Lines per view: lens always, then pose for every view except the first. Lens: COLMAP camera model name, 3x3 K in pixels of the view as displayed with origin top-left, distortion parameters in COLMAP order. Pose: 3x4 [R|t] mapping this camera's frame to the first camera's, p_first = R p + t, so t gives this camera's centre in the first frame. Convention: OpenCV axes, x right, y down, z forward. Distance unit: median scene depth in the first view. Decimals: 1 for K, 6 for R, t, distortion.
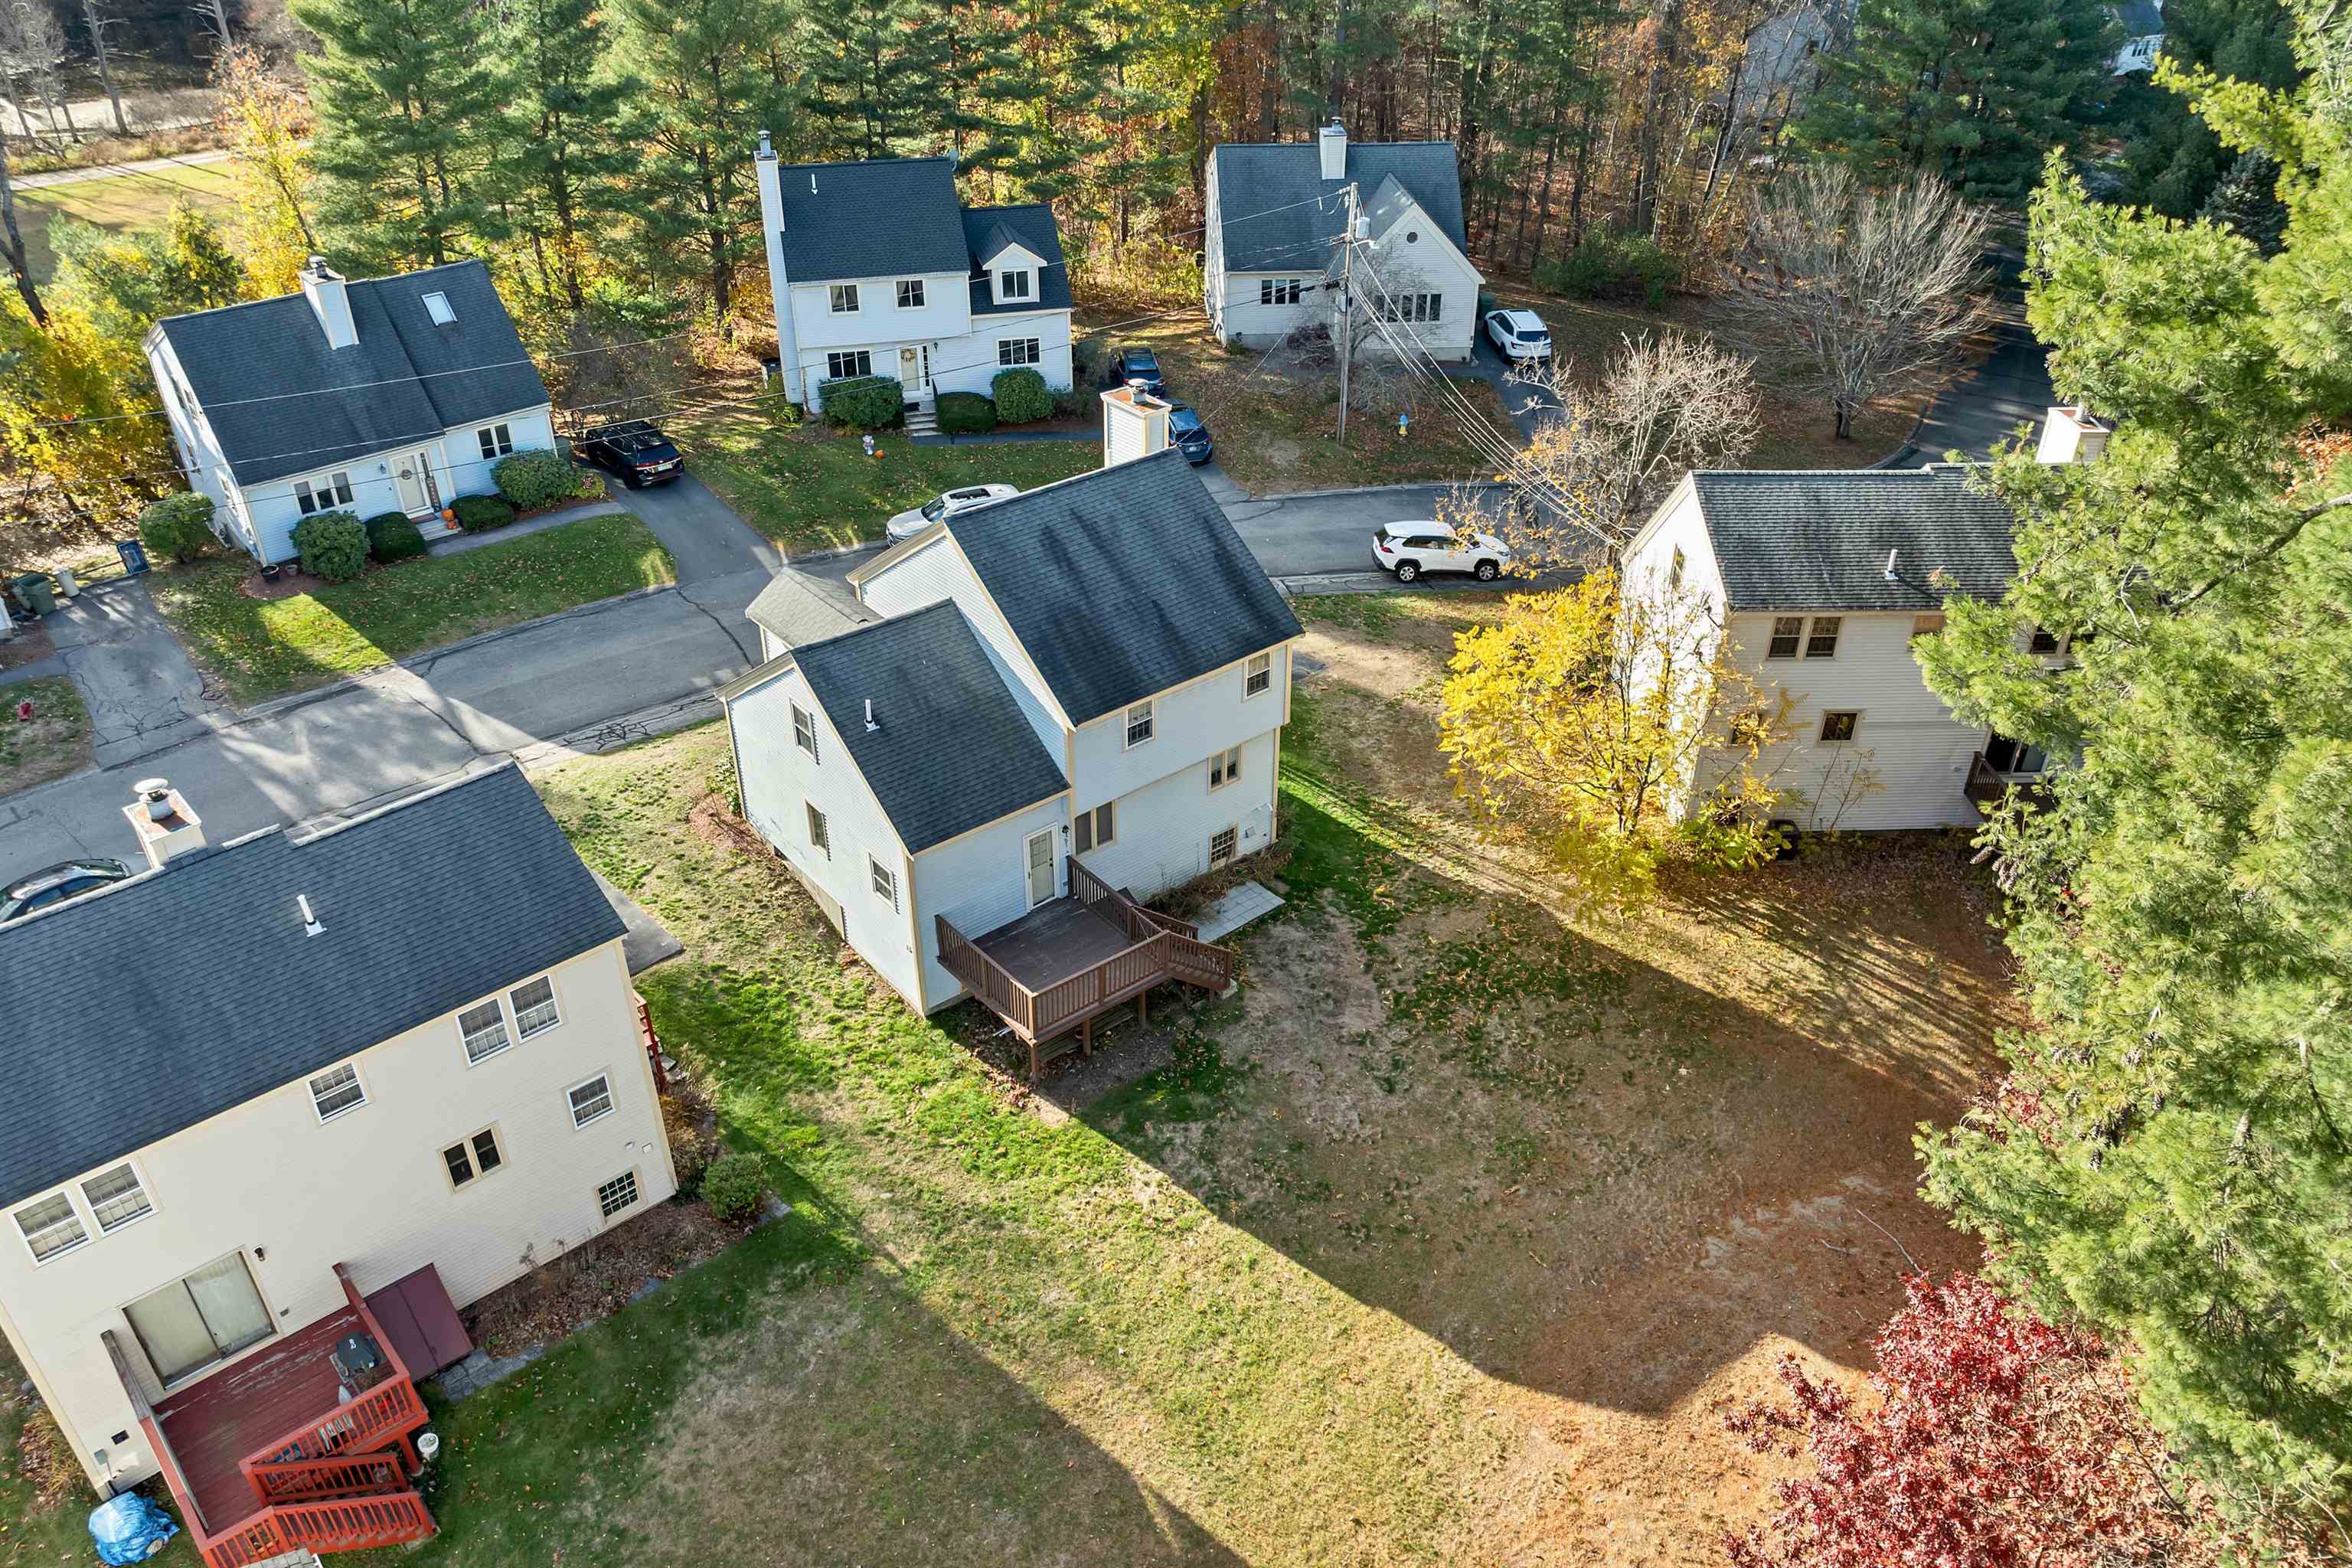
lens RADIAL K [[1686.8, 0, 1178.9], [0, 1686.8, 805.6], [0, 0, 1]] dist [-0.039363, -0.004812]
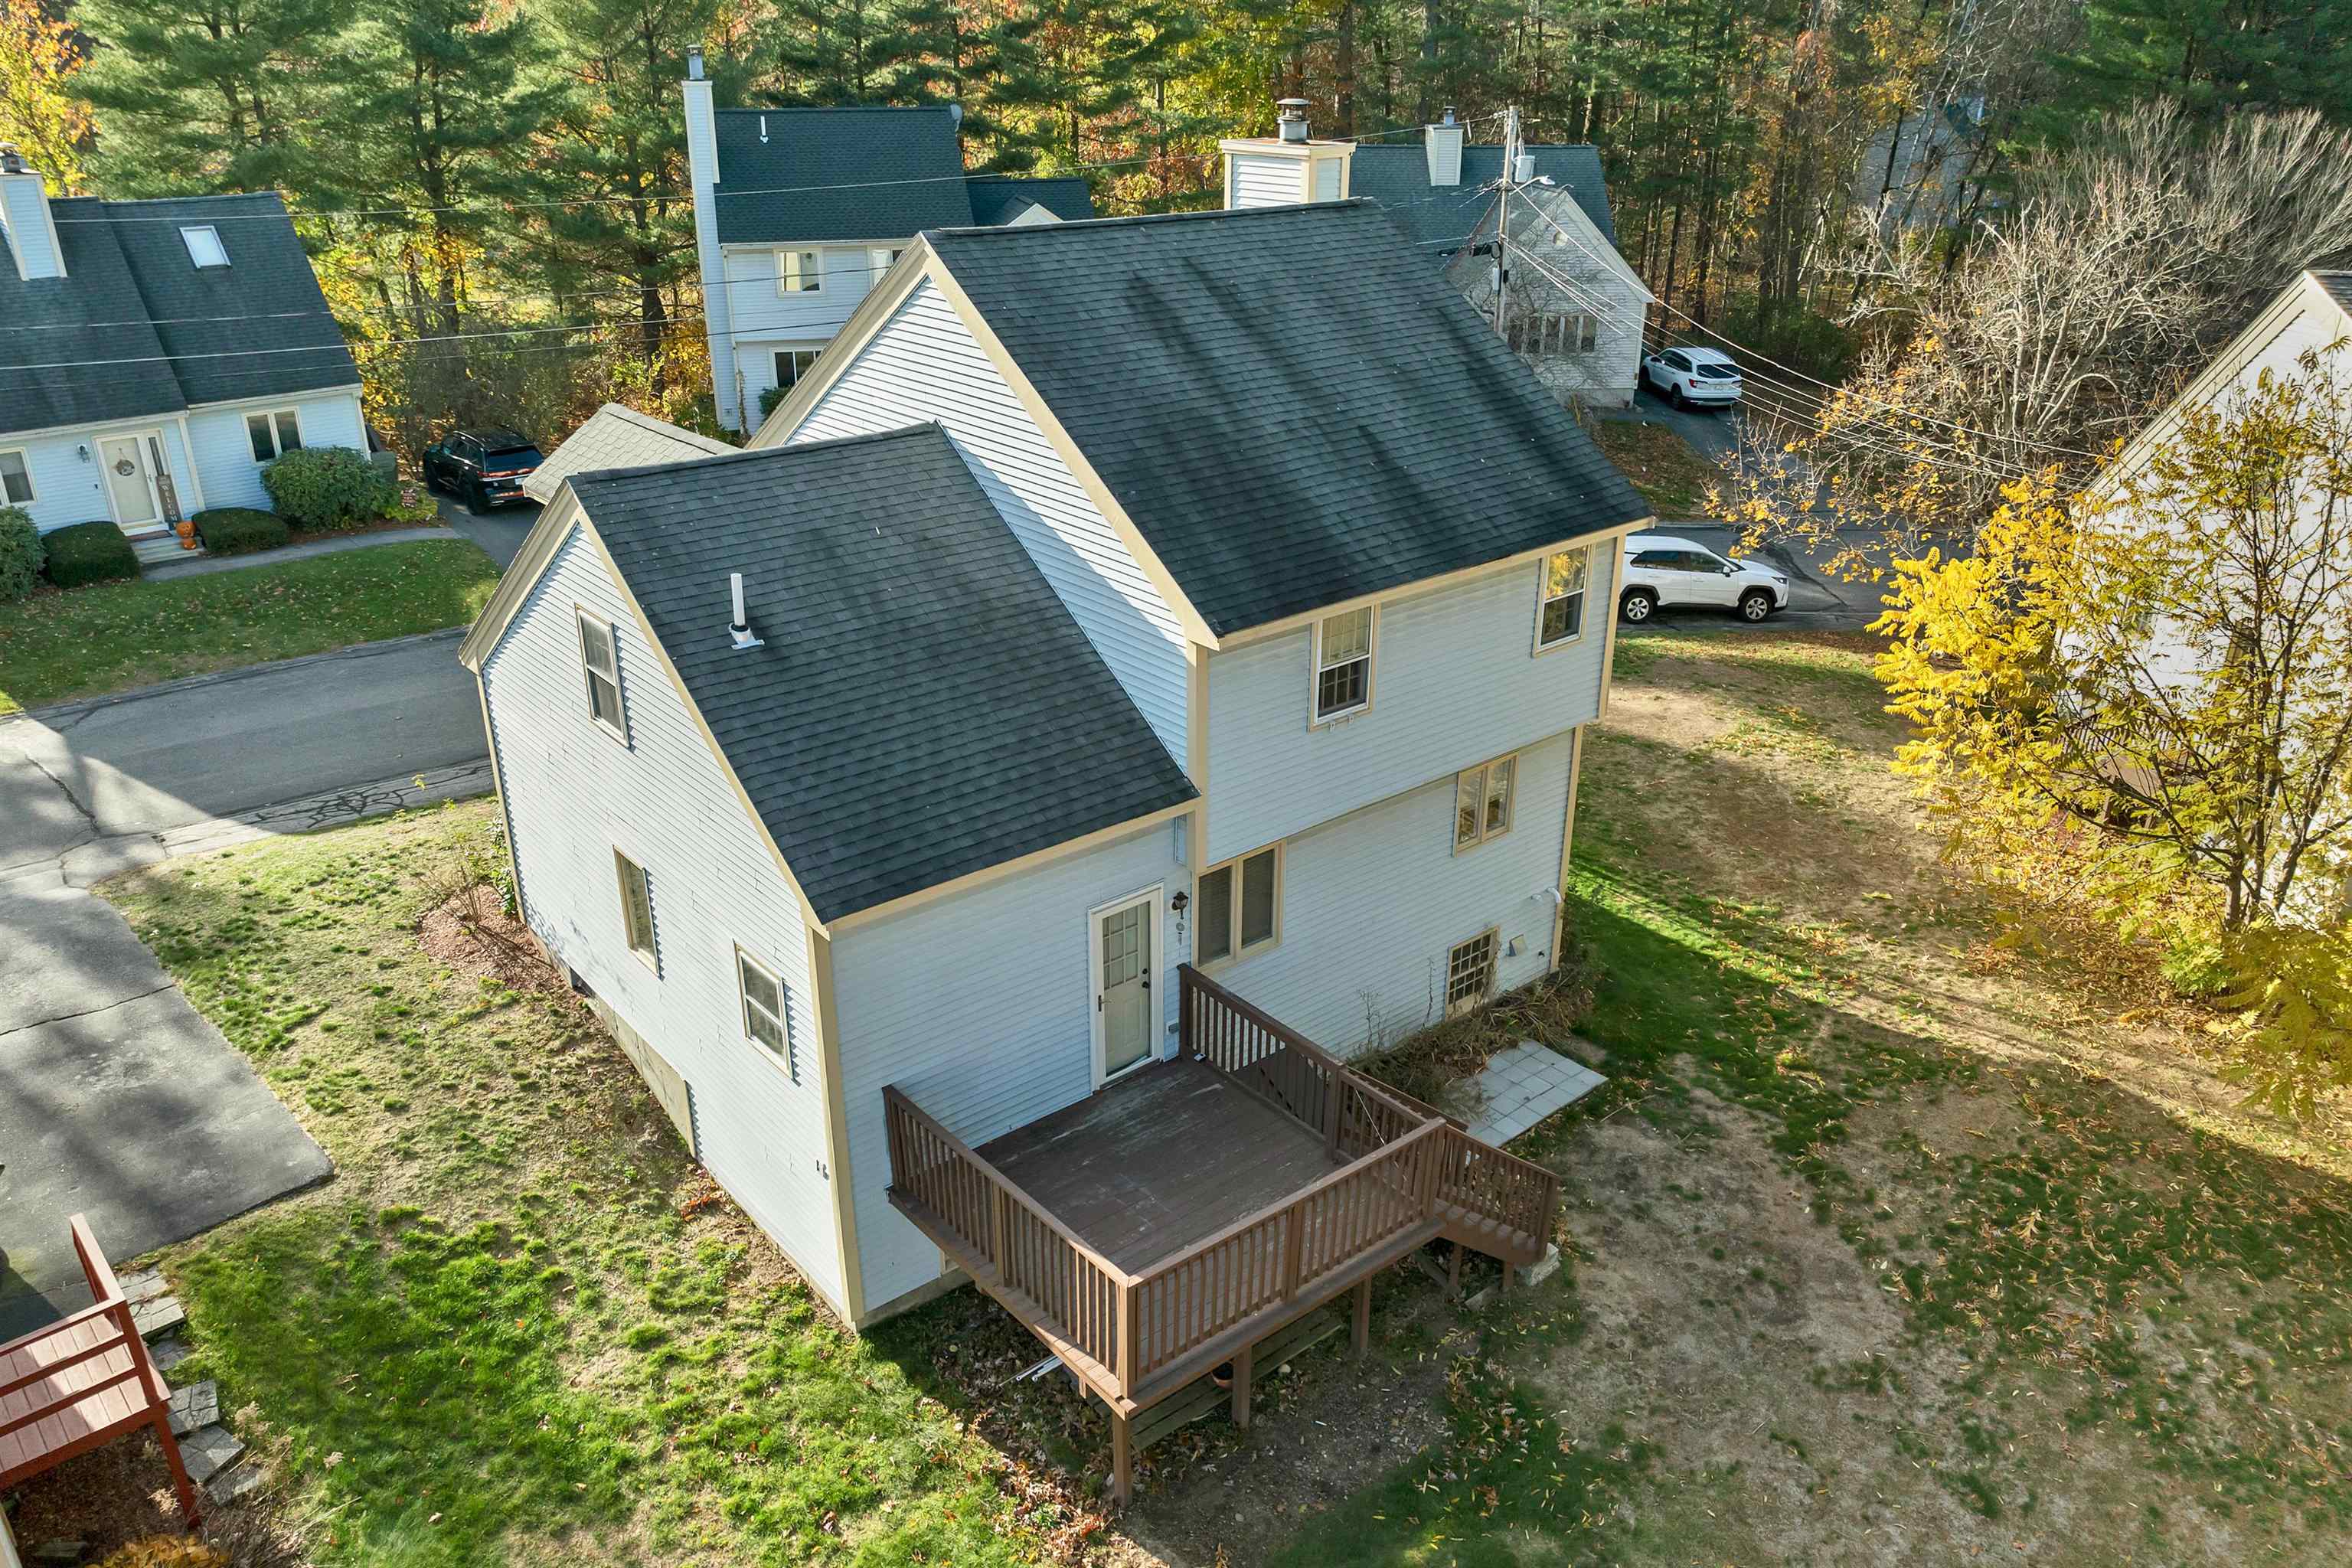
lens RADIAL K [[1686.8, 0, 1178.9], [0, 1686.8, 805.6], [0, 0, 1]] dist [-0.039363, -0.004812]
pose [[0.999982, -0.003039, 0.005159, -0.067974], [0.003811, 0.987578, -0.157086, 0.058055], [-0.004618, 0.157103, 0.987571, 0.535523]]
